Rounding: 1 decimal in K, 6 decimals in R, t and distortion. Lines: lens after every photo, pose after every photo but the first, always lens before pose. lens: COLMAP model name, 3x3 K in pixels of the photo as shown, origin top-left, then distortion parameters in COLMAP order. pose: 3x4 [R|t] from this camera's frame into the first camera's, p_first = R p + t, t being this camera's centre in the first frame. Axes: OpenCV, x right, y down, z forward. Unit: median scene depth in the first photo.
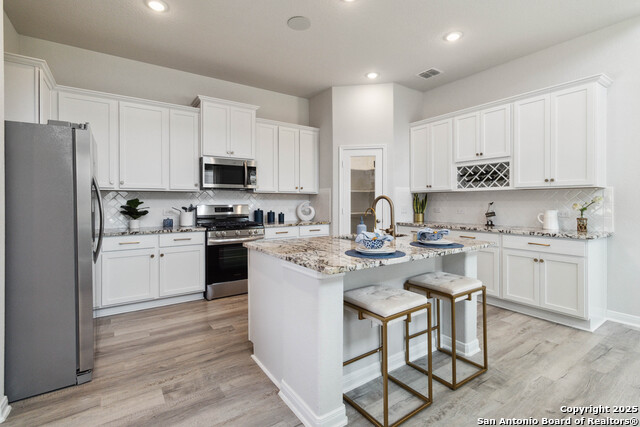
lens RADIAL K [[302.4, 0, 326.5], [0, 302.4, 202.5], [0, 0, 1]] dist [0.005890, -0.000055]
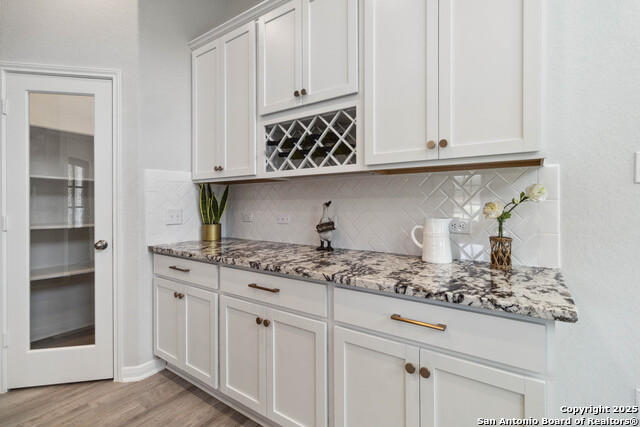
lens RADIAL K [[302.4, 0, 327.2], [0, 302.4, 204.4], [0, 0, 1]] dist [0.005890, -0.000055]
pose [[0.936930, -0.001343, 0.349514, 0.424425], [0.001537, 0.999999, -0.000279, 0.005238], [-0.349513, 0.000799, 0.936931, 0.625180]]
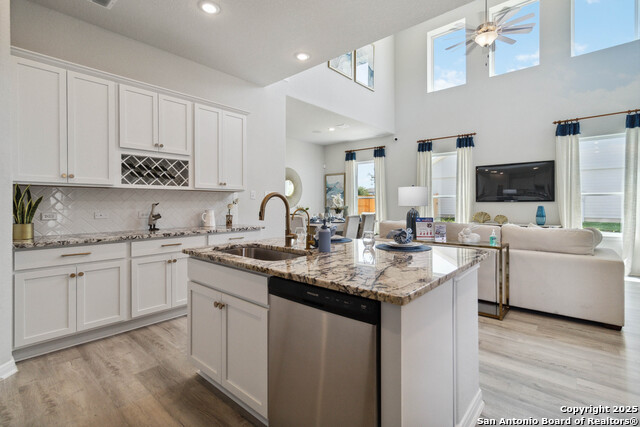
lens RADIAL K [[302.4, 0, 317.3], [0, 302.4, 206.9], [0, 0, 1]] dist [0.005890, -0.000055]
pose [[-0.224400, -0.005834, 0.974480, -0.449530], [0.006800, 0.999948, 0.007552, 0.007905], [-0.974473, 0.008321, -0.224349, 0.837626]]
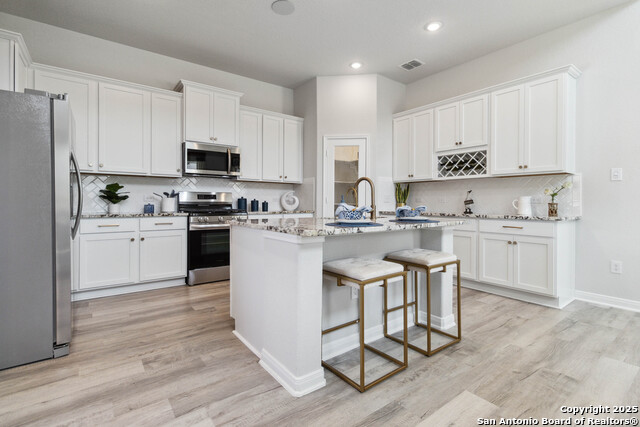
lens RADIAL K [[302.4, 0, 325.3], [0, 302.4, 202.8], [0, 0, 1]] dist [0.005890, -0.000055]
pose [[0.999072, 0.006581, 0.042561, 0.009308], [-0.006665, 0.999976, 0.001835, 0.048709], [-0.042548, -0.002117, 0.999092, -0.013652]]
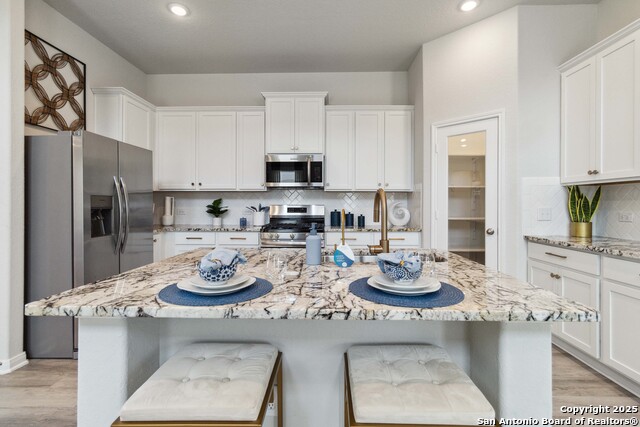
lens RADIAL K [[302.4, 0, 320.4], [0, 302.4, 204.4], [0, 0, 1]] dist [0.005890, -0.000055]
pose [[0.804237, 0.003469, -0.594298, 0.345359], [-0.002624, 0.999994, 0.002286, 0.004922], [0.594302, -0.000279, 0.804242, 0.355380]]
